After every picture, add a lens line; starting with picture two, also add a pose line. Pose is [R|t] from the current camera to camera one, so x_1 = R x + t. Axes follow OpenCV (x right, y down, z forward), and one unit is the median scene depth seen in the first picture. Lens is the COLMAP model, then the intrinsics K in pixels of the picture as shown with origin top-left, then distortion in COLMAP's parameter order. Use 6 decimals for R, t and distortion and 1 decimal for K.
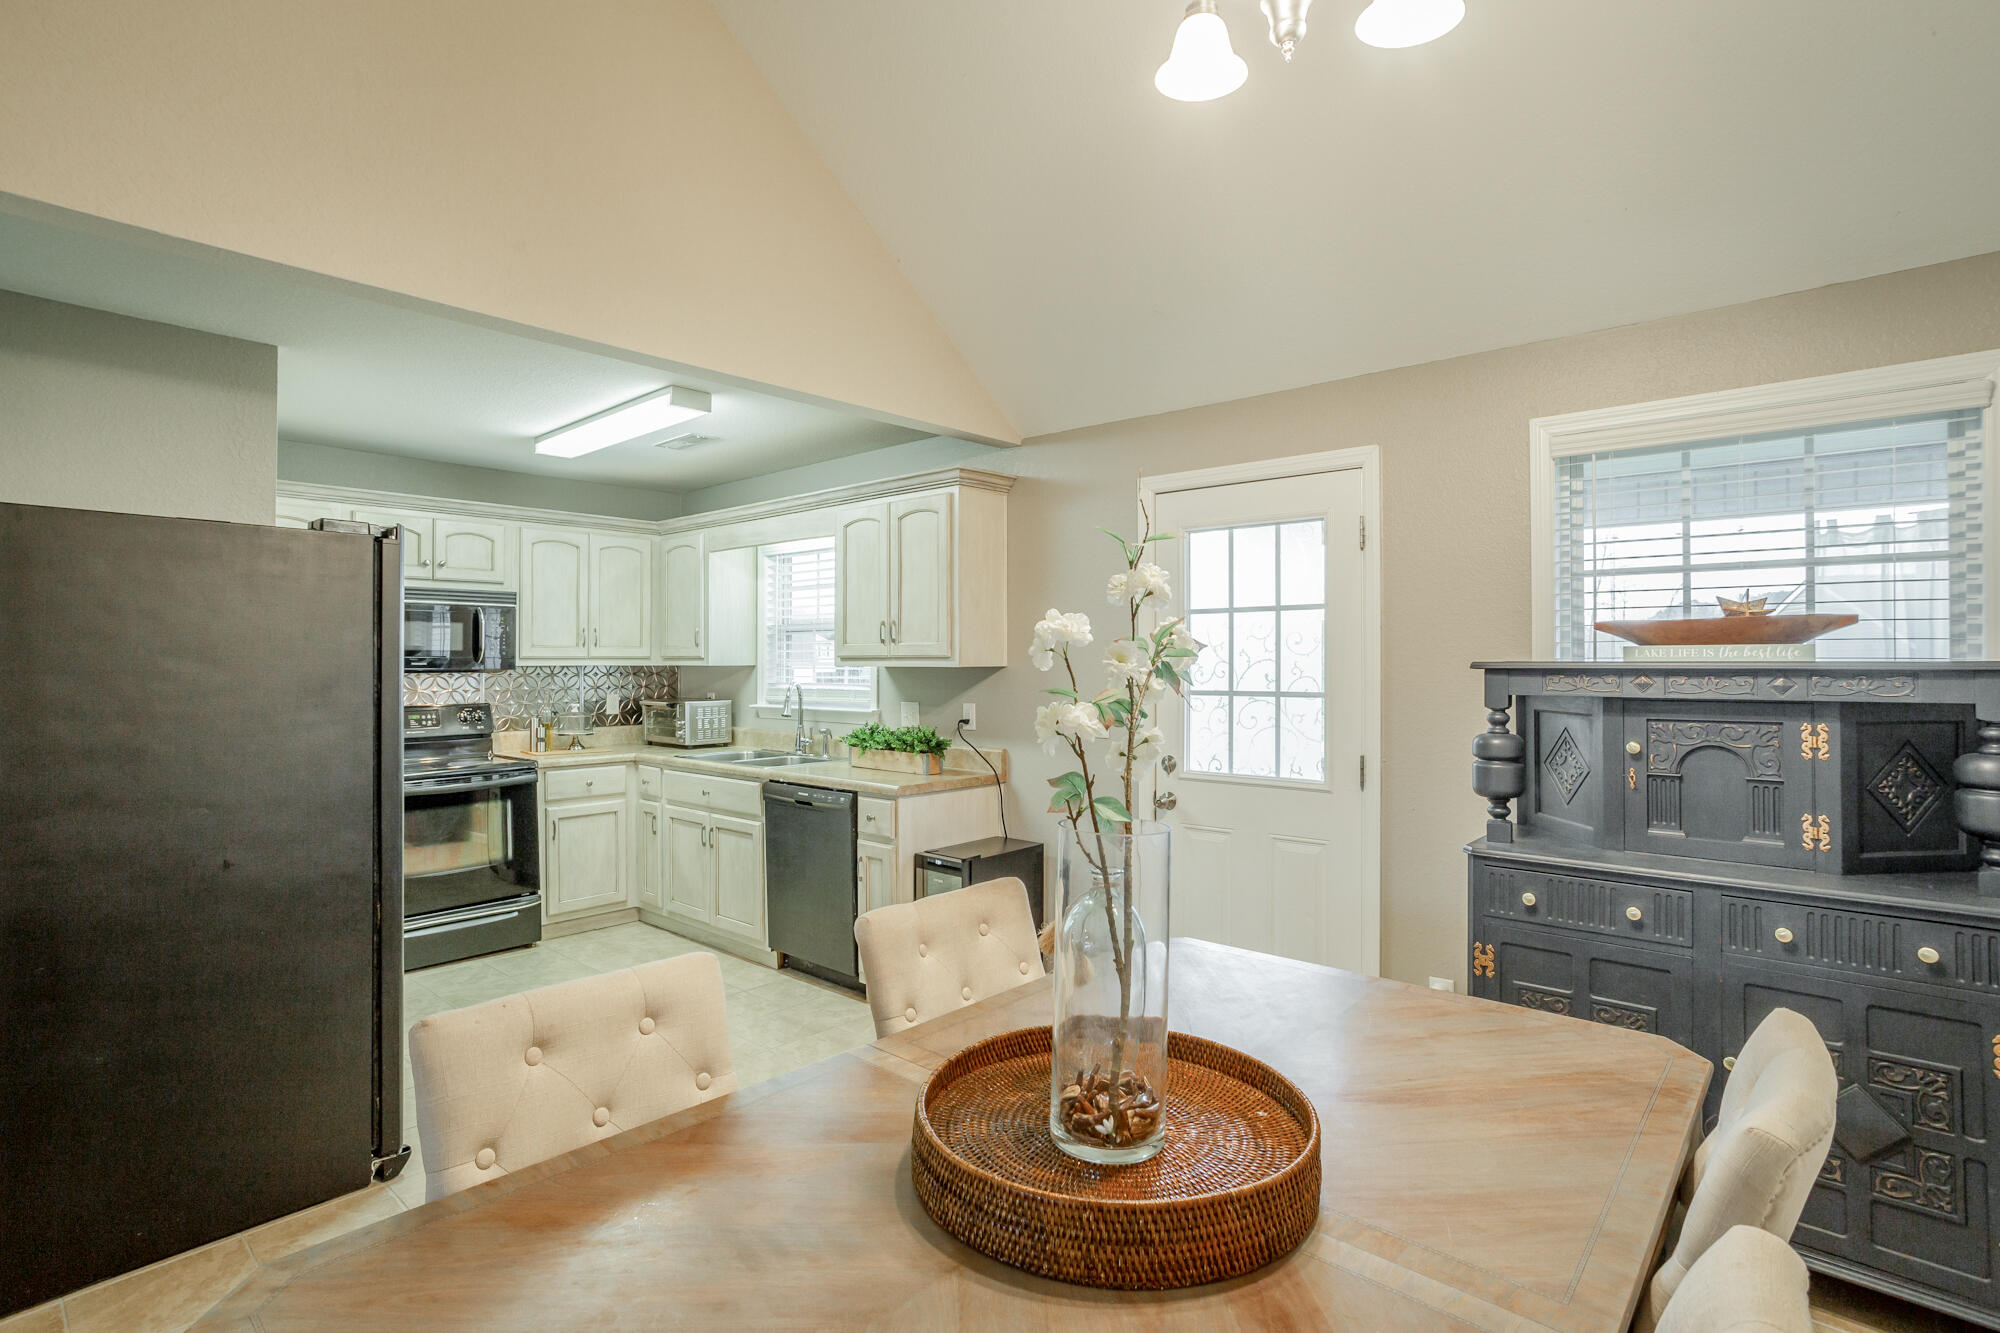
lens RADIAL K [[979.5, 0, 984.6], [0, 979.5, 655.6], [0, 0, 1]] dist [-0.045524, 0.025373]
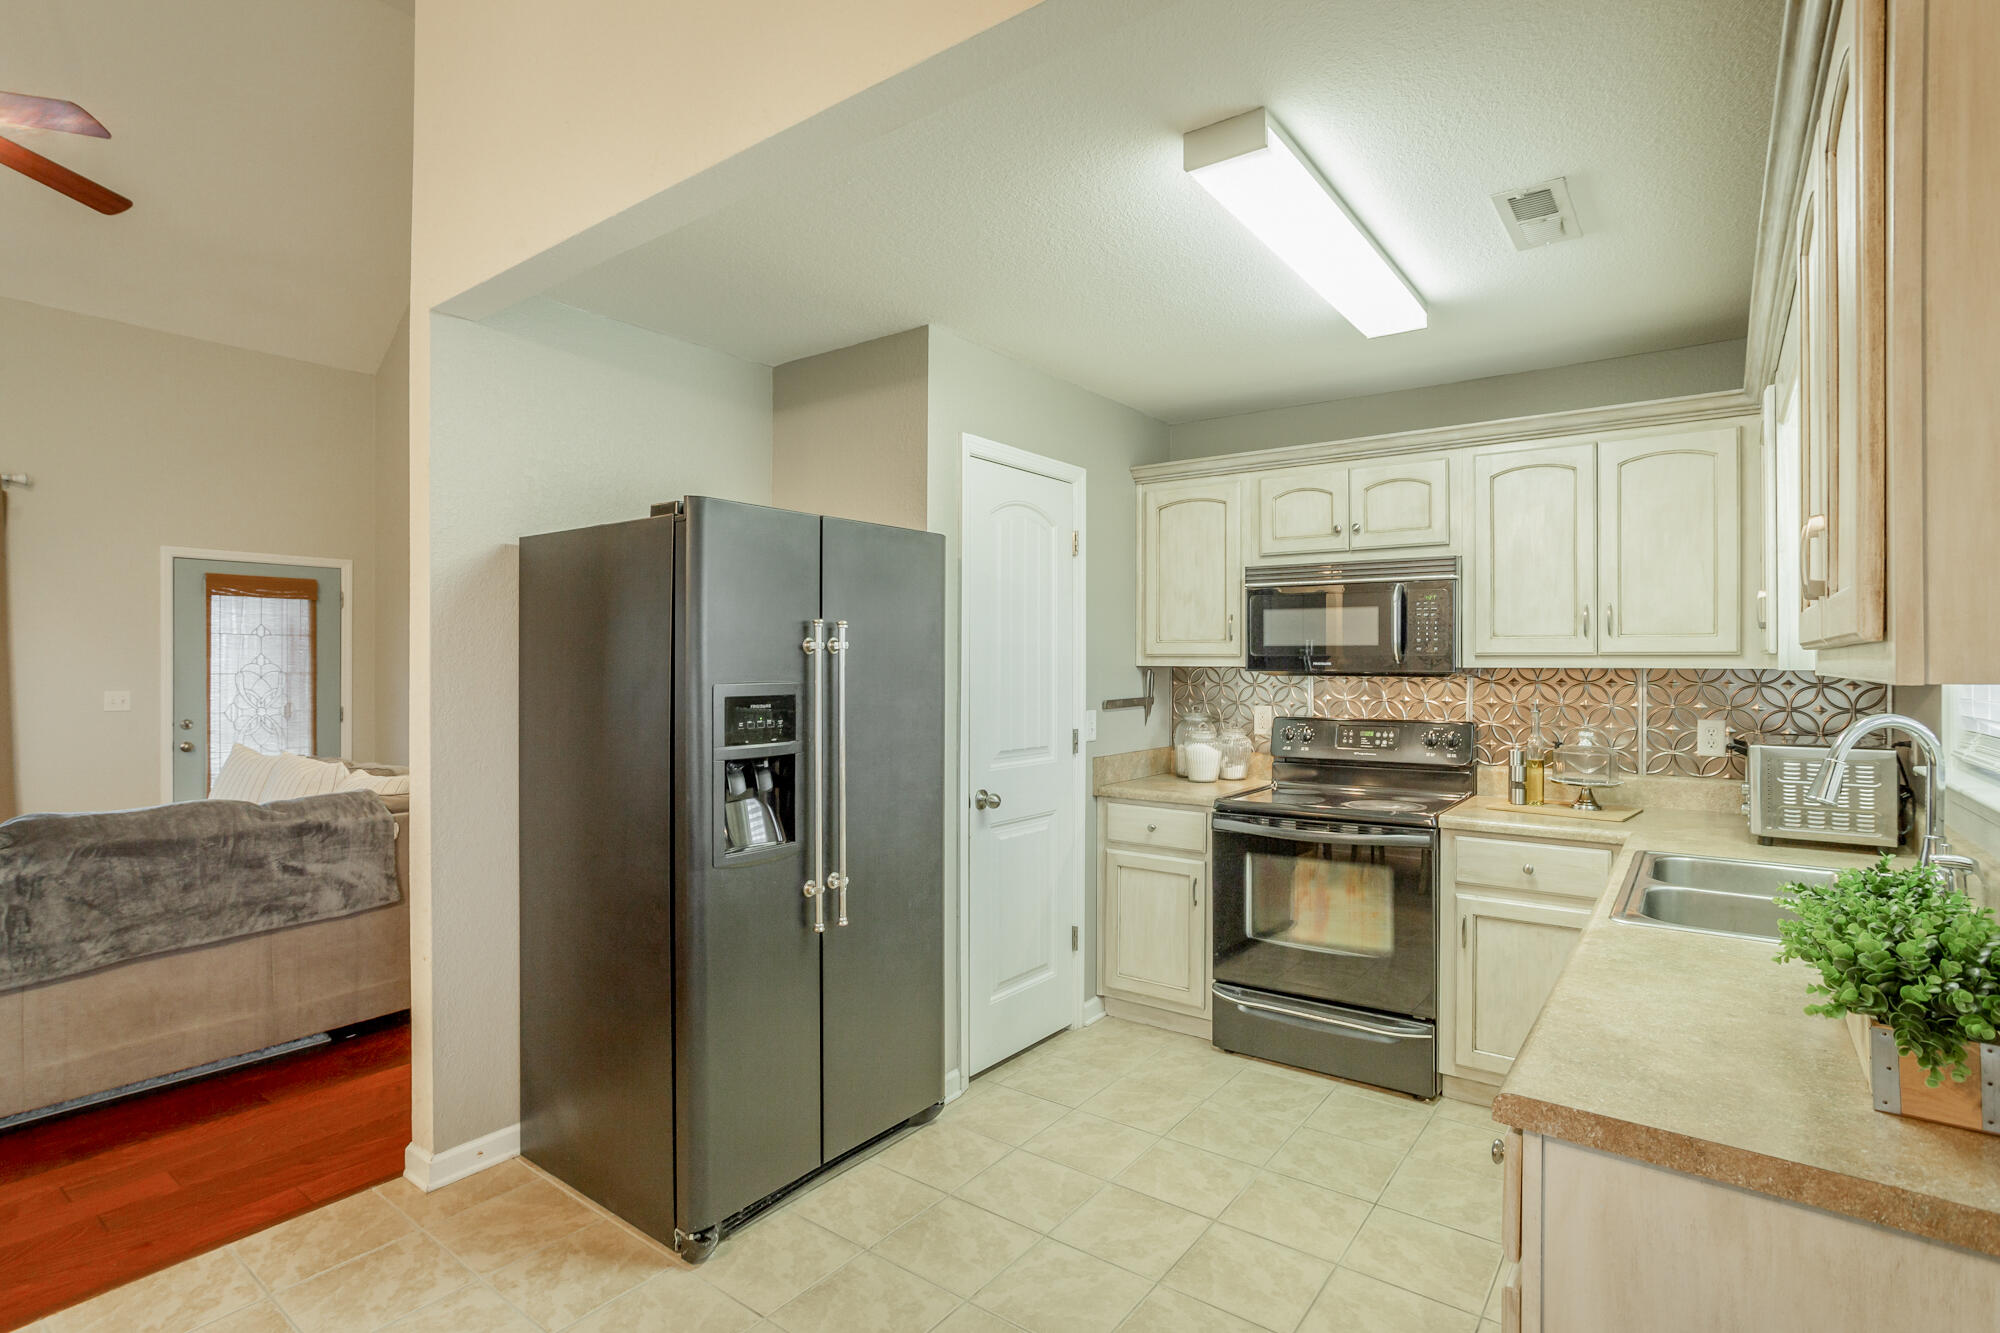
lens RADIAL K [[979.5, 0, 1007.7], [0, 979.5, 660.1], [0, 0, 1]] dist [-0.045524, 0.025373]
pose [[0.102244, -0.000160, -0.994759, 0.156307], [0.004529, 0.999990, 0.000305, 0.004438], [0.994749, -0.004537, 0.102243, 0.703075]]
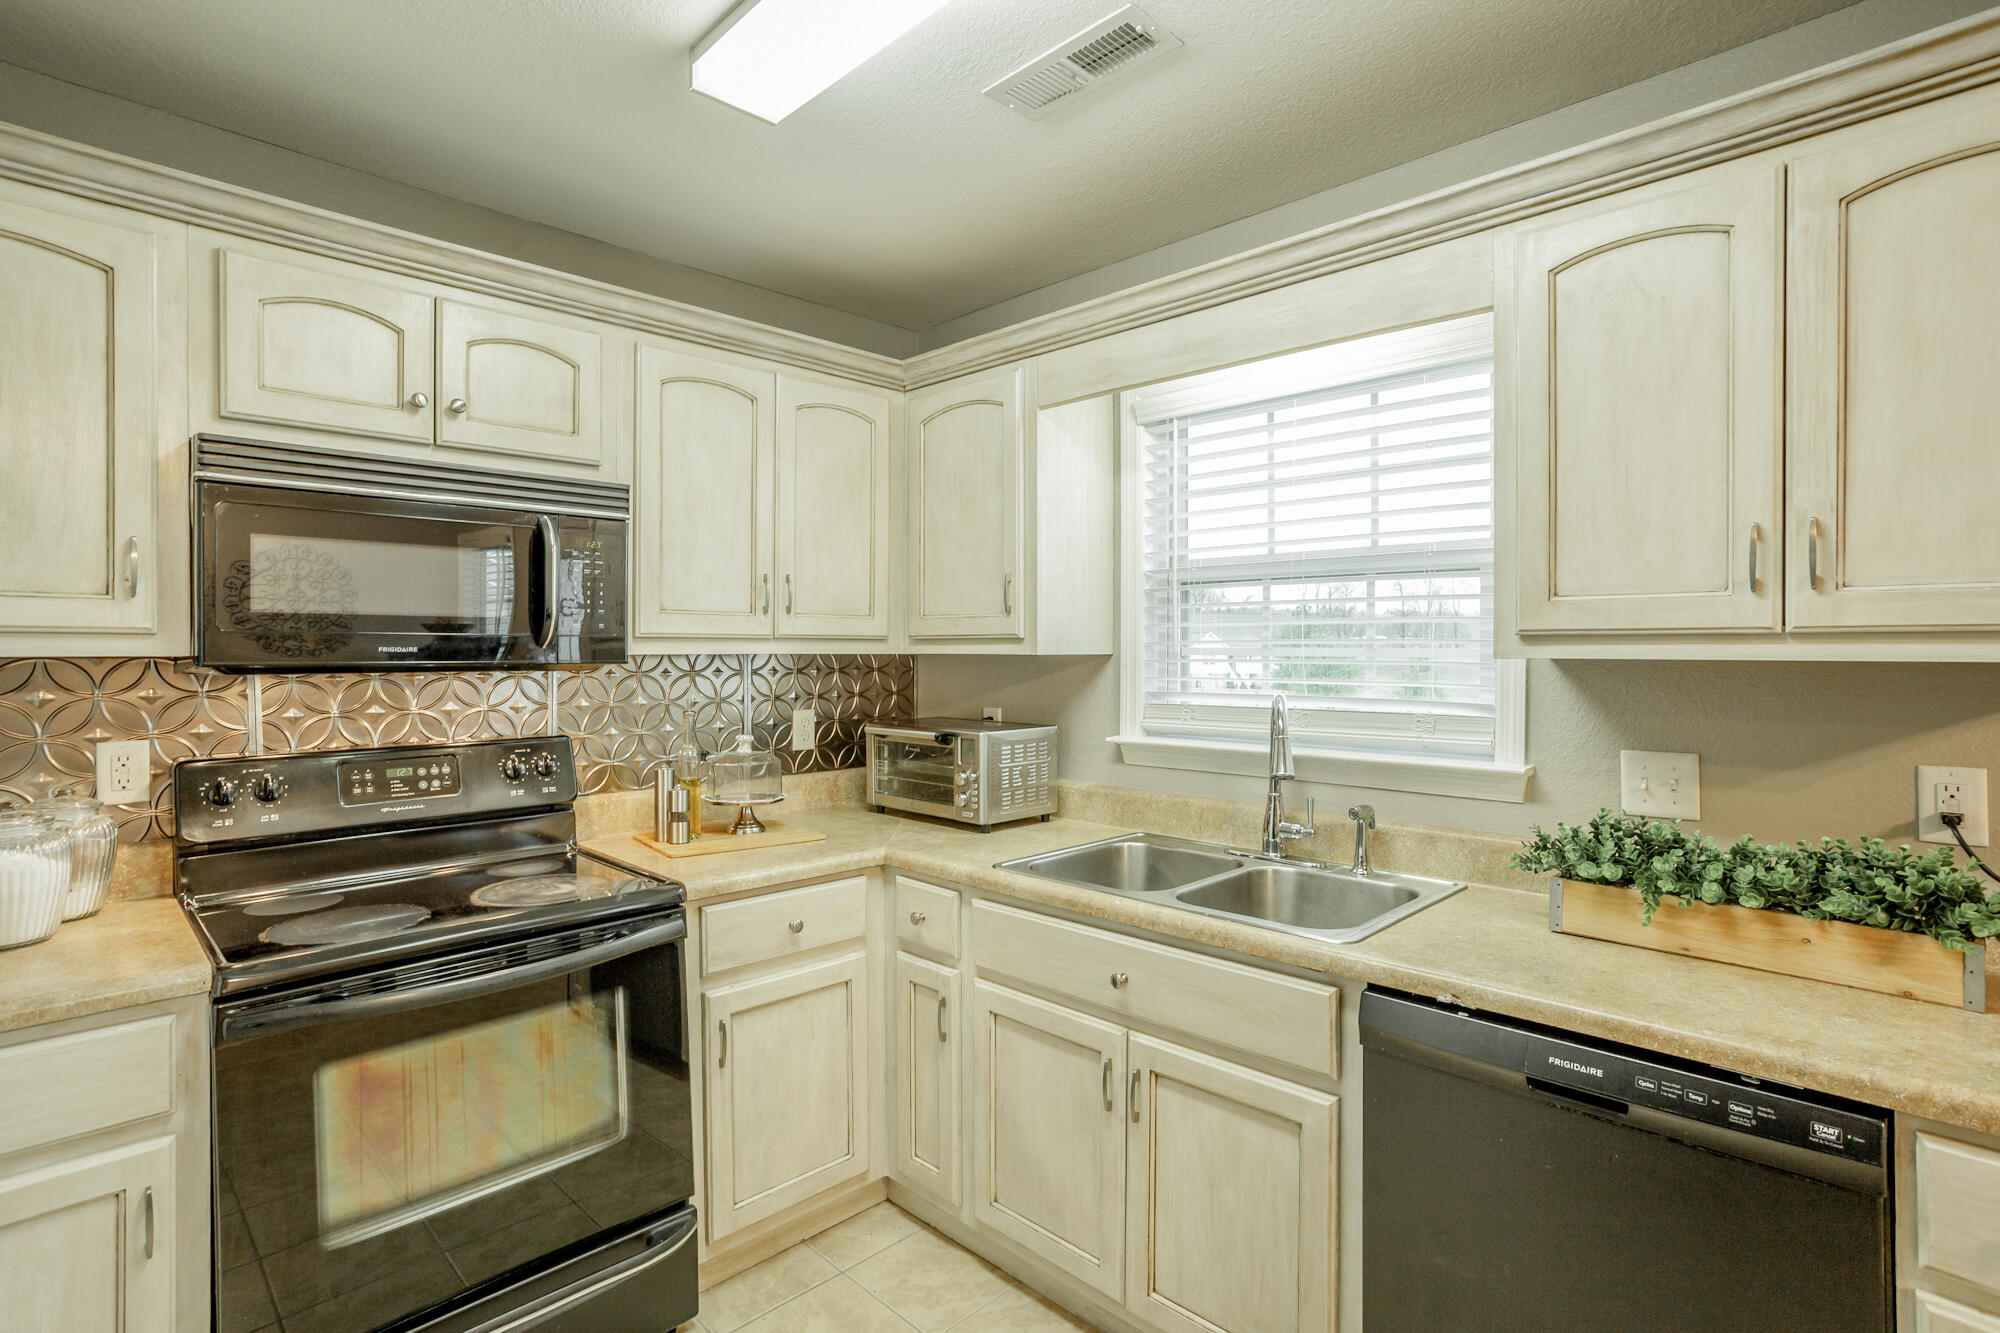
lens RADIAL K [[979.5, 0, 989.5], [0, 979.5, 658.6], [0, 0, 1]] dist [-0.045524, 0.025373]
pose [[0.998712, 0.002781, -0.050652, -0.333319], [-0.002012, 0.999882, 0.015215, 0.005748], [0.050688, -0.015093, 0.998600, 0.637631]]
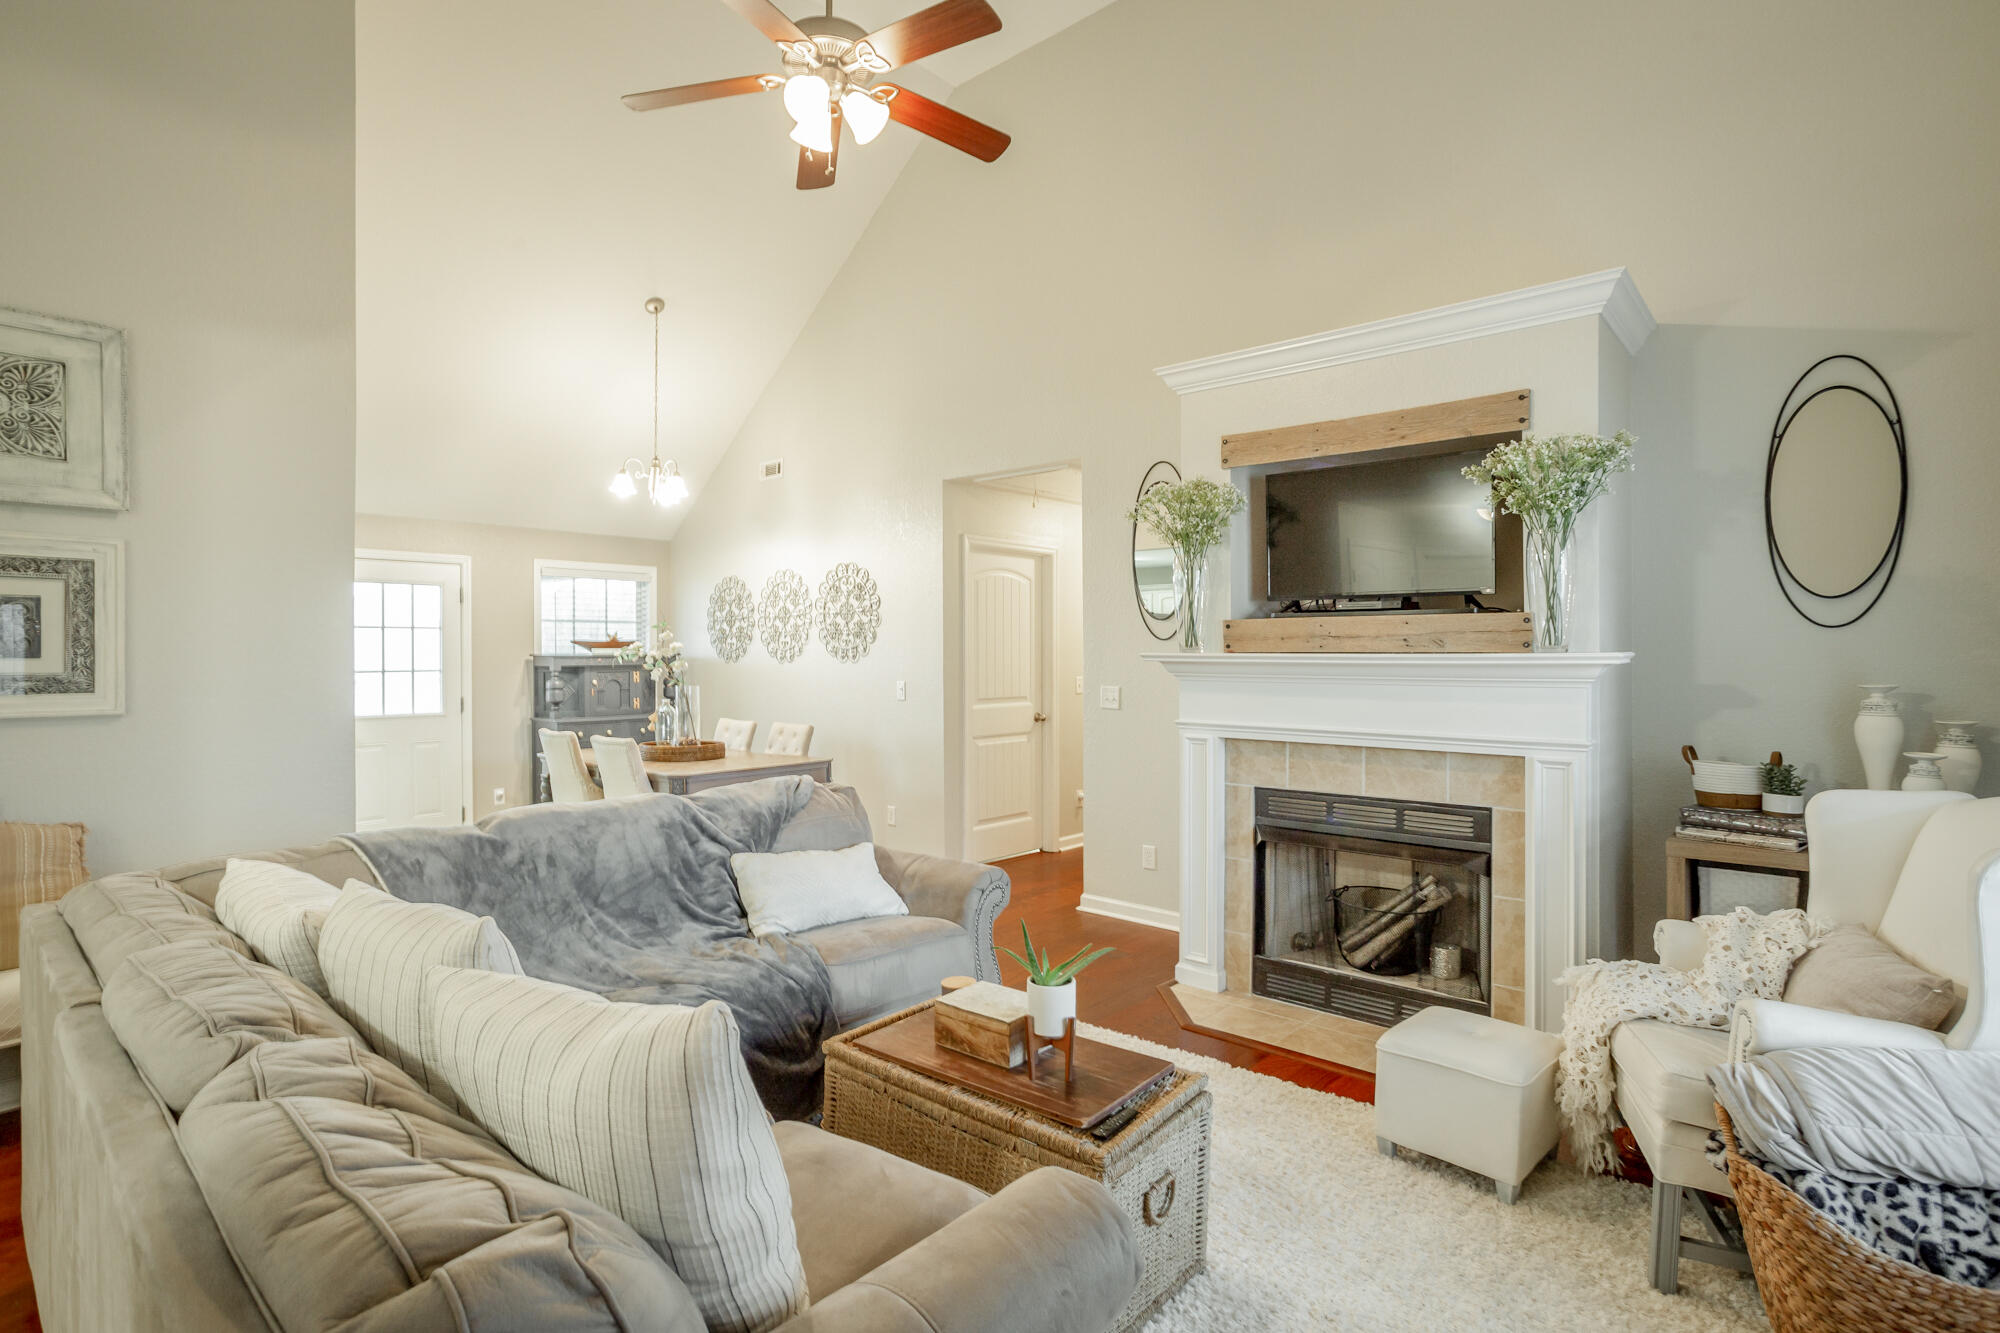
lens RADIAL K [[979.5, 0, 1028.5], [0, 979.5, 654.8], [0, 0, 1]] dist [-0.045524, 0.025373]
pose [[-0.023808, 0.000538, 0.999716, -1.314364], [-0.002085, 0.999998, -0.000588, 0.004209], [-0.999714, -0.002098, -0.023807, -0.159324]]
